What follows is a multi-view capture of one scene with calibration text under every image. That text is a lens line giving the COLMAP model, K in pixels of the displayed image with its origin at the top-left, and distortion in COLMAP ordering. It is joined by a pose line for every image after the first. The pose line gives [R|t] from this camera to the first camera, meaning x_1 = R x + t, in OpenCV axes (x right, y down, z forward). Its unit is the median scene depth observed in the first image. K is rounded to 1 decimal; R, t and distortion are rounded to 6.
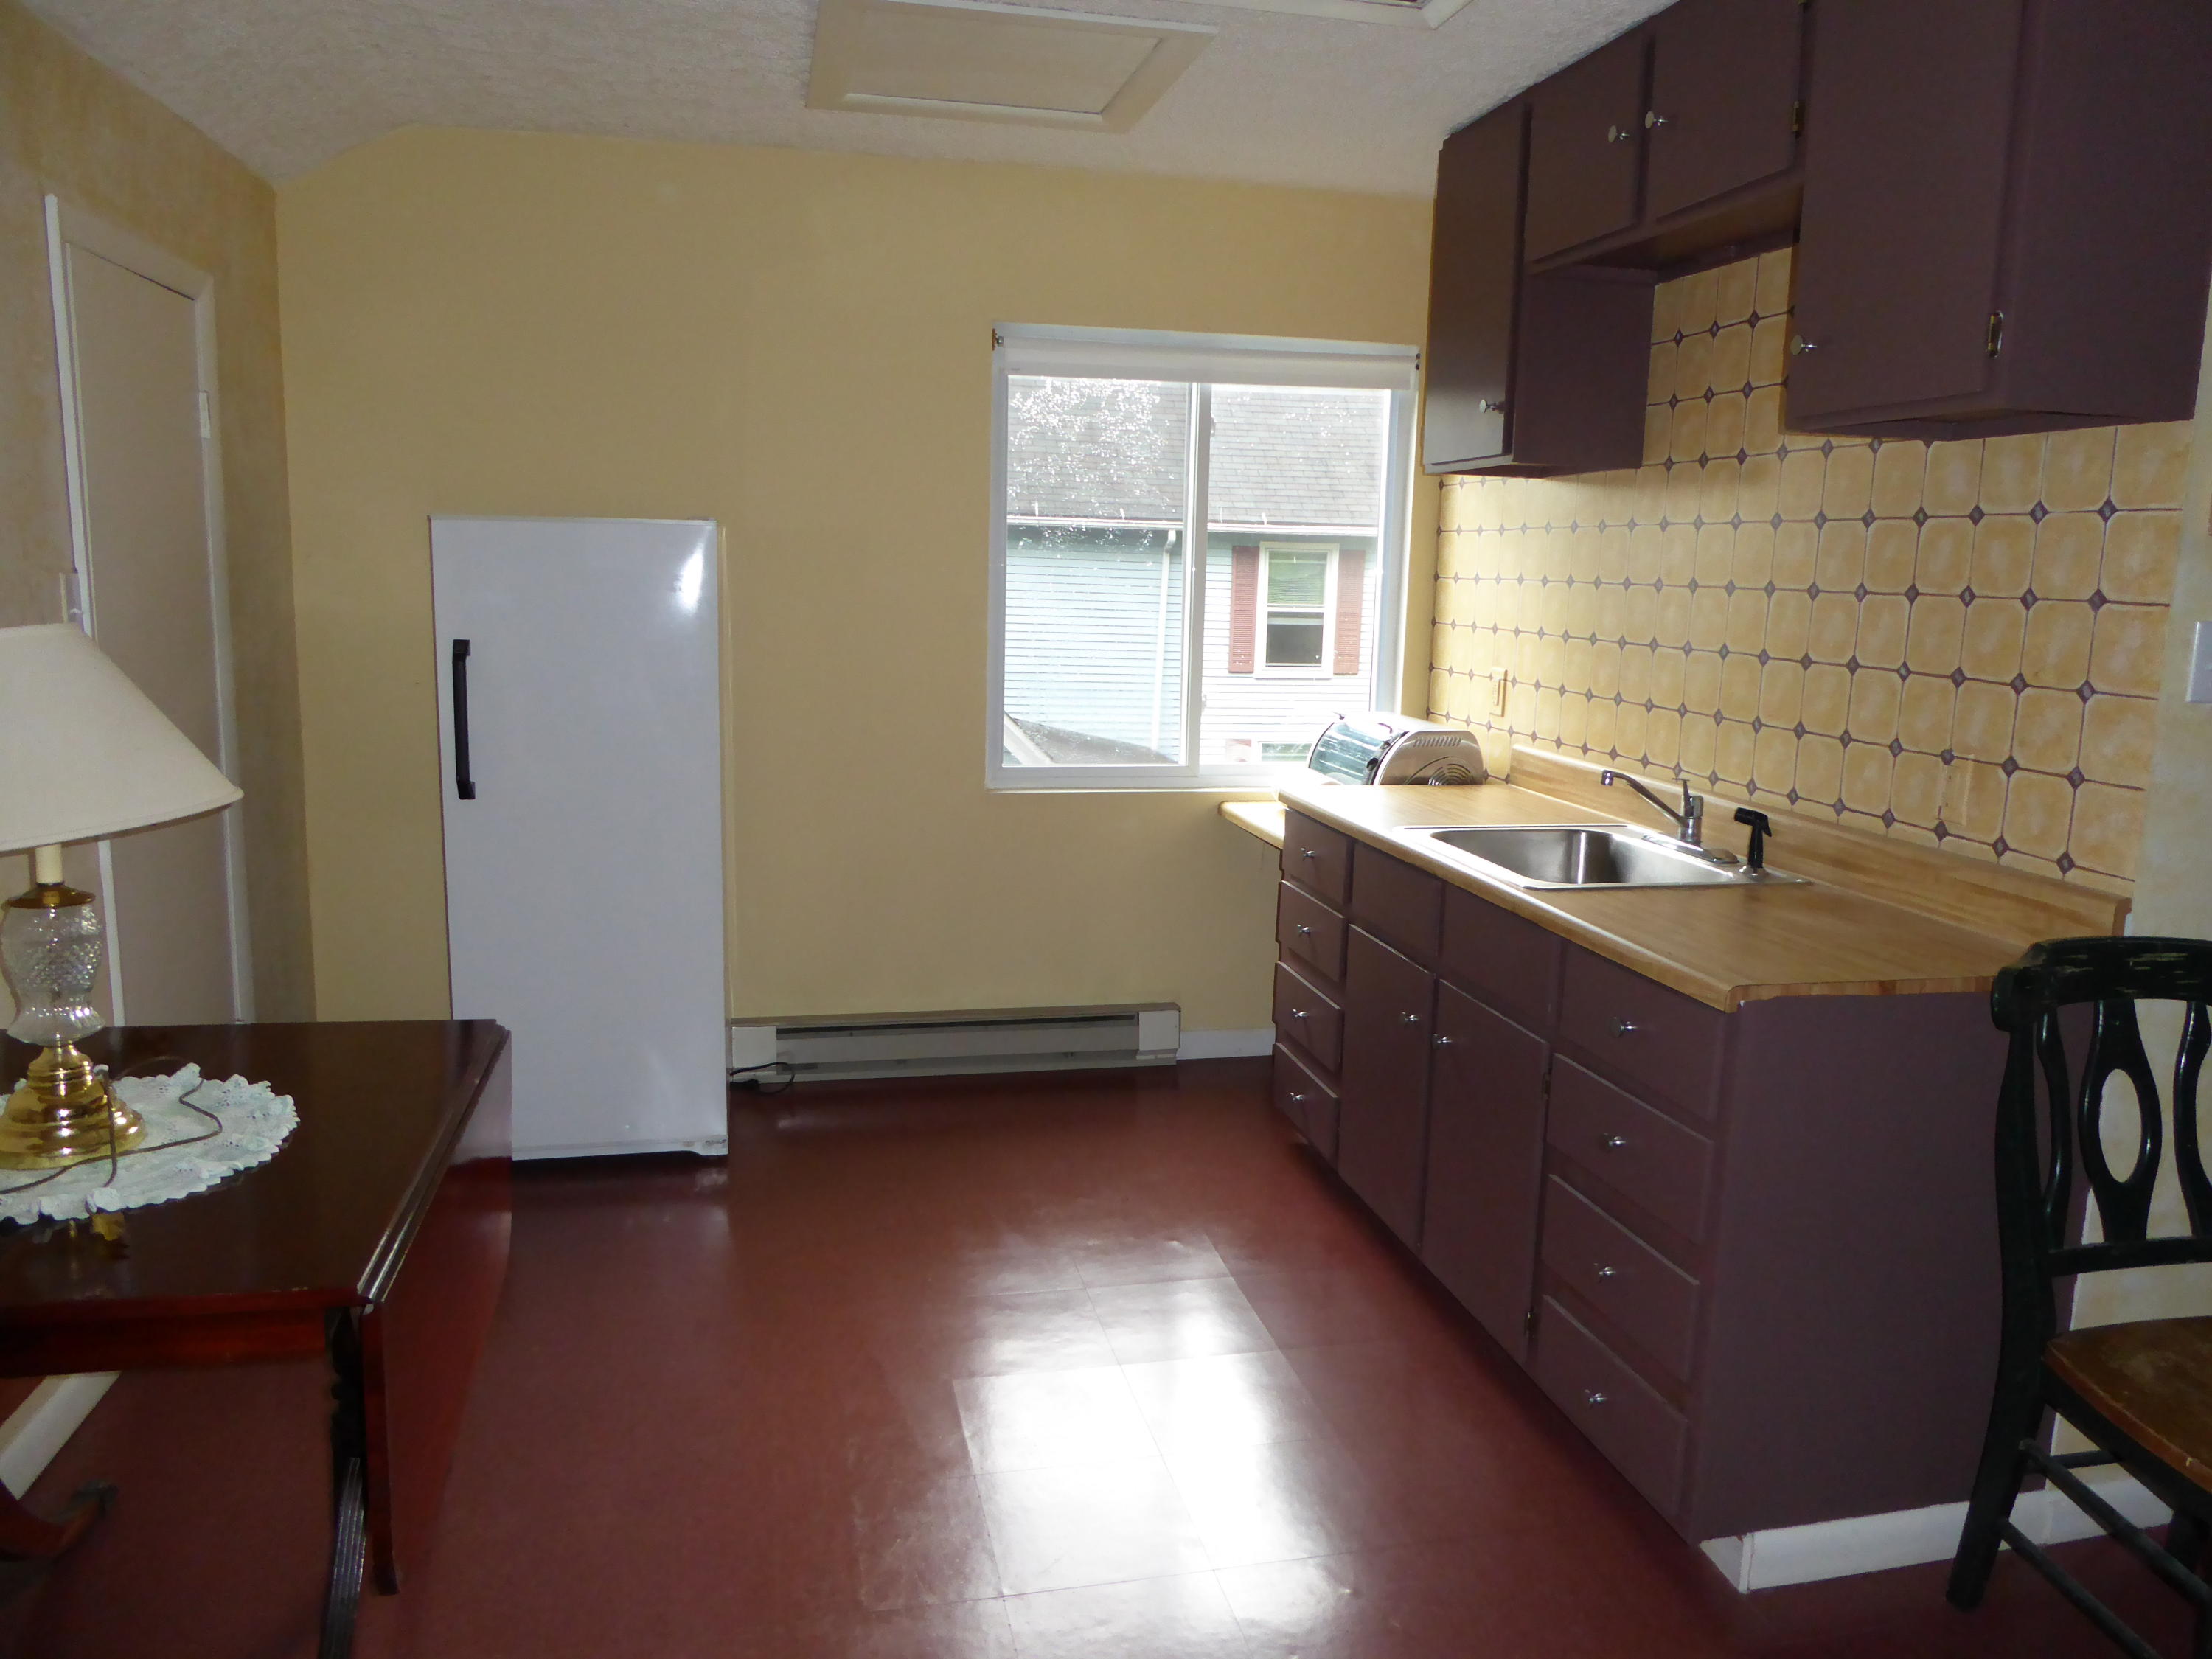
lens RADIAL K [[1568.7, 0, 1085.9], [0, 1568.7, 836.7], [0, 0, 1]] dist [-0.042331, 0.014402]
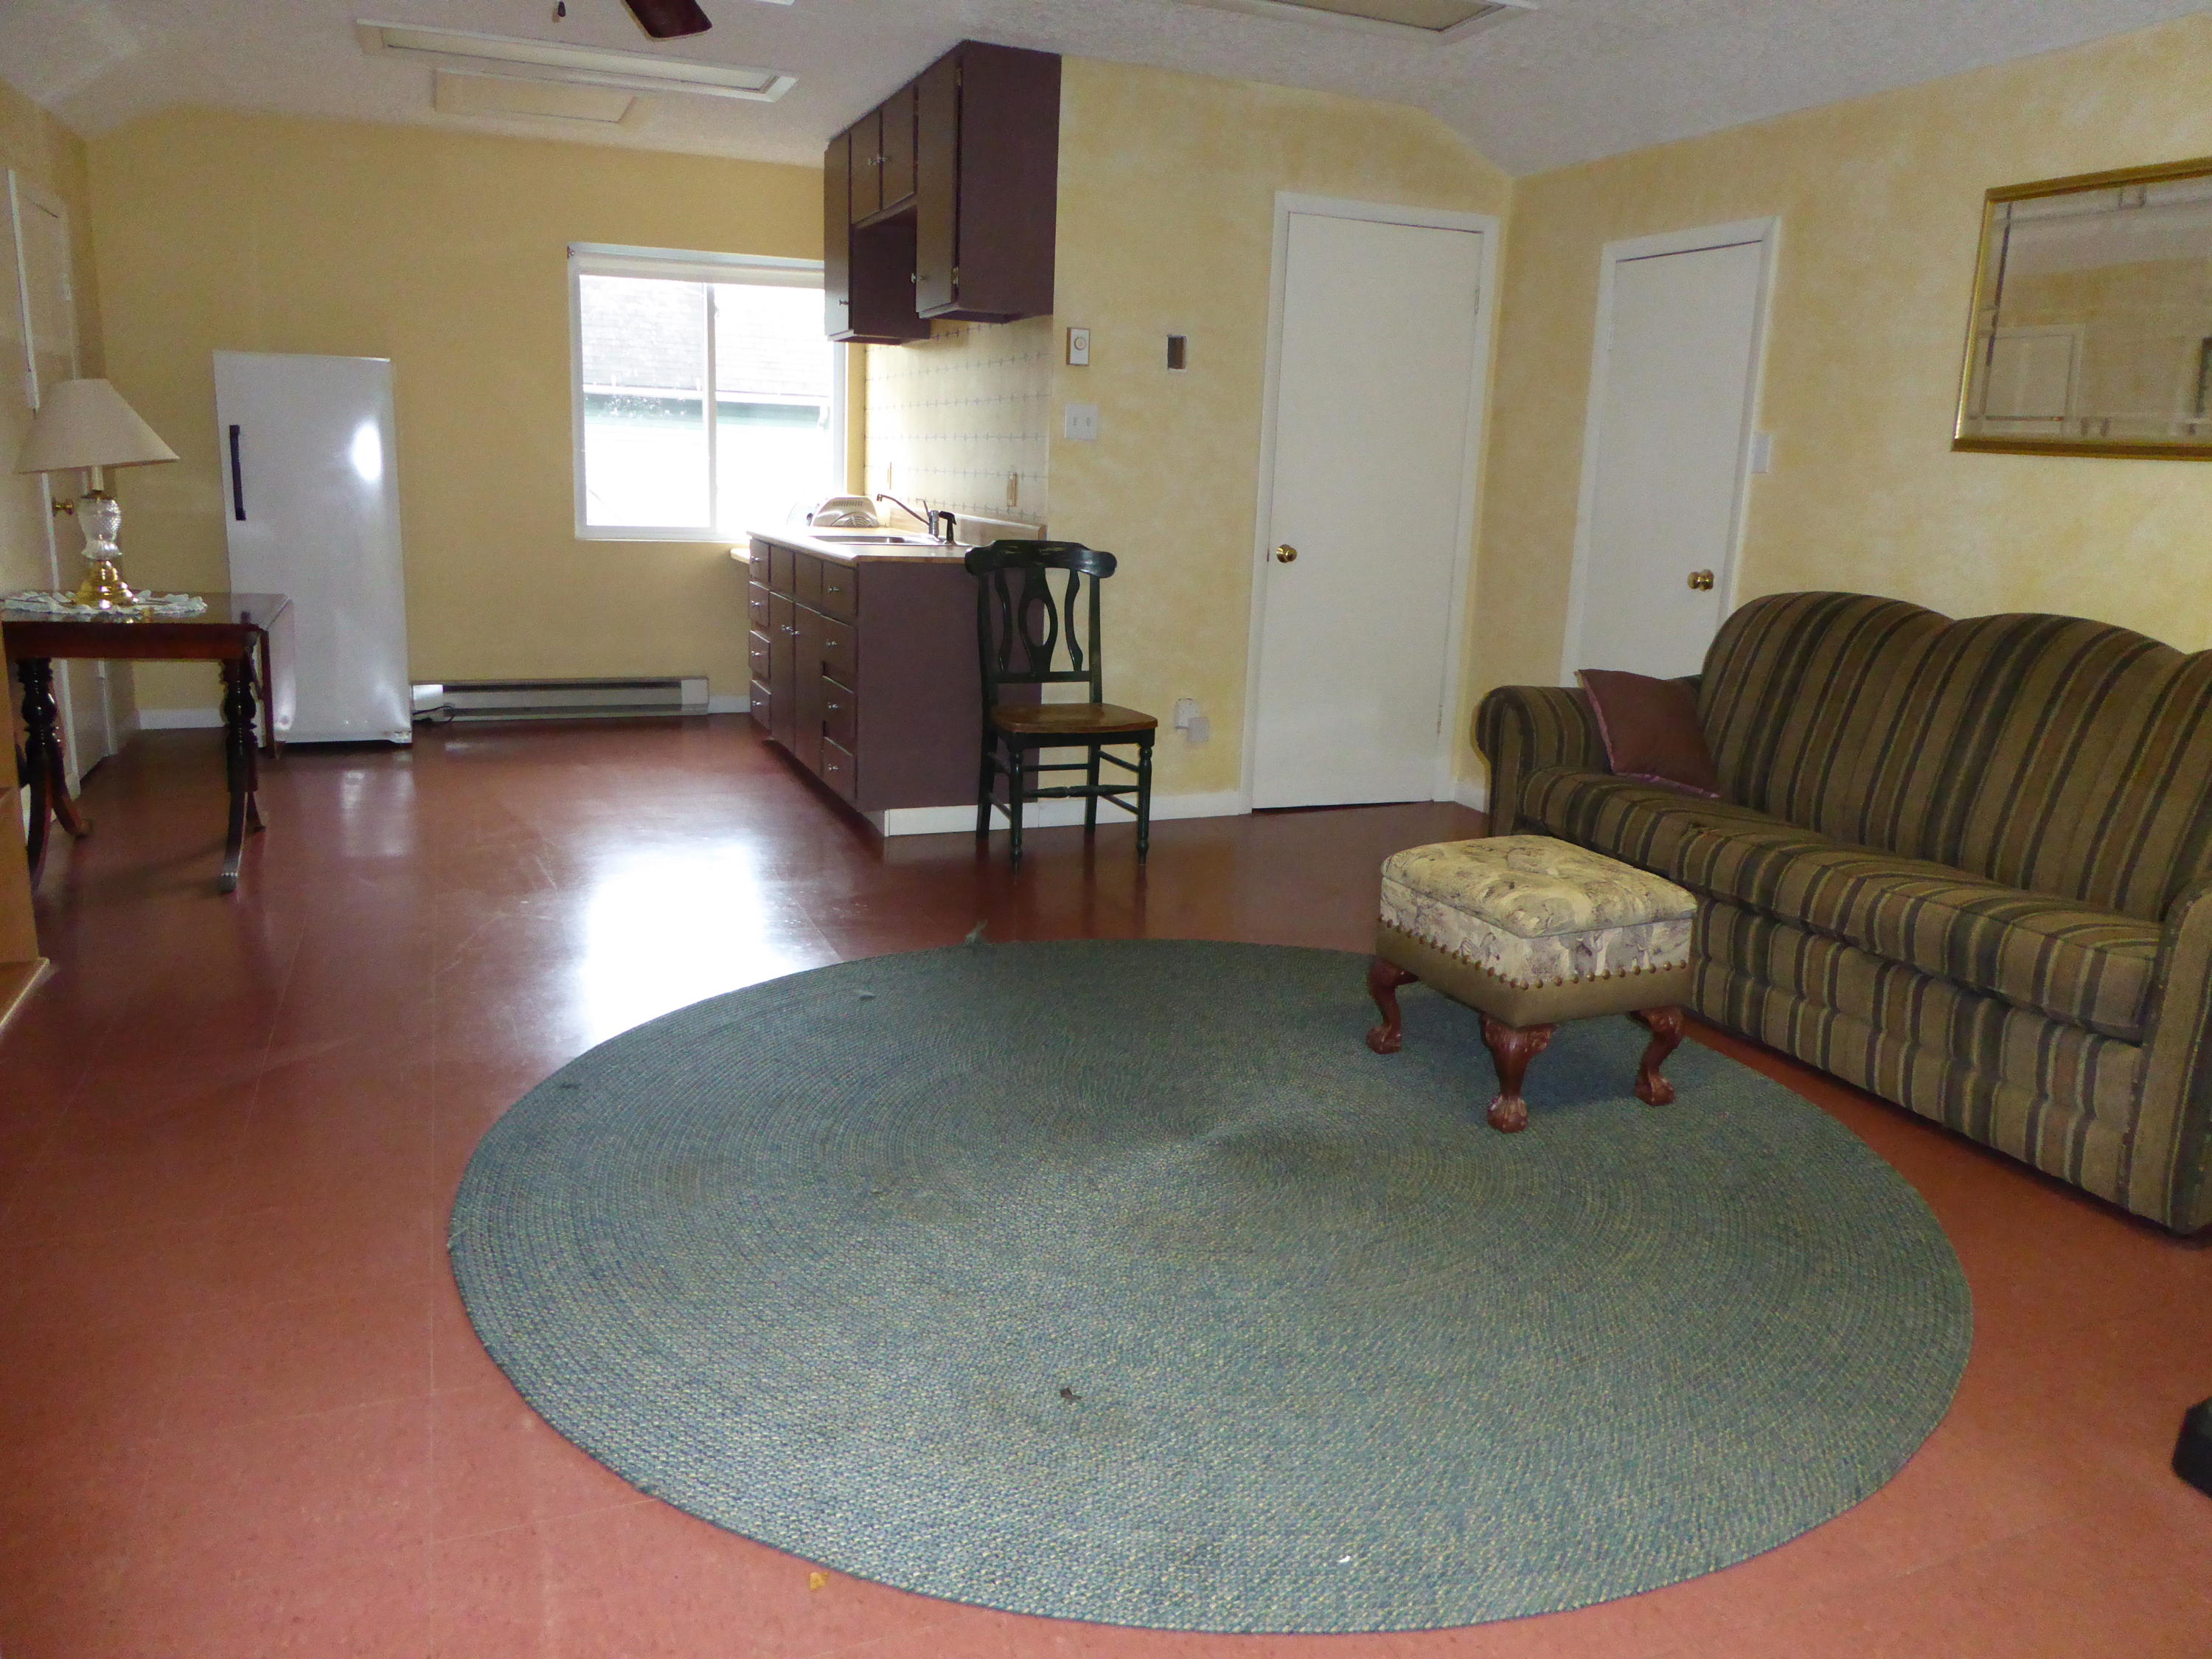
lens RADIAL K [[1568.7, 0, 1109.8], [0, 1568.7, 824.8], [0, 0, 1]] dist [-0.042331, 0.014402]
pose [[0.981797, -0.030691, 0.187440, 0.180248], [0.019579, 0.997955, 0.060849, 0.192620], [-0.188924, -0.056072, 0.980390, -0.741589]]
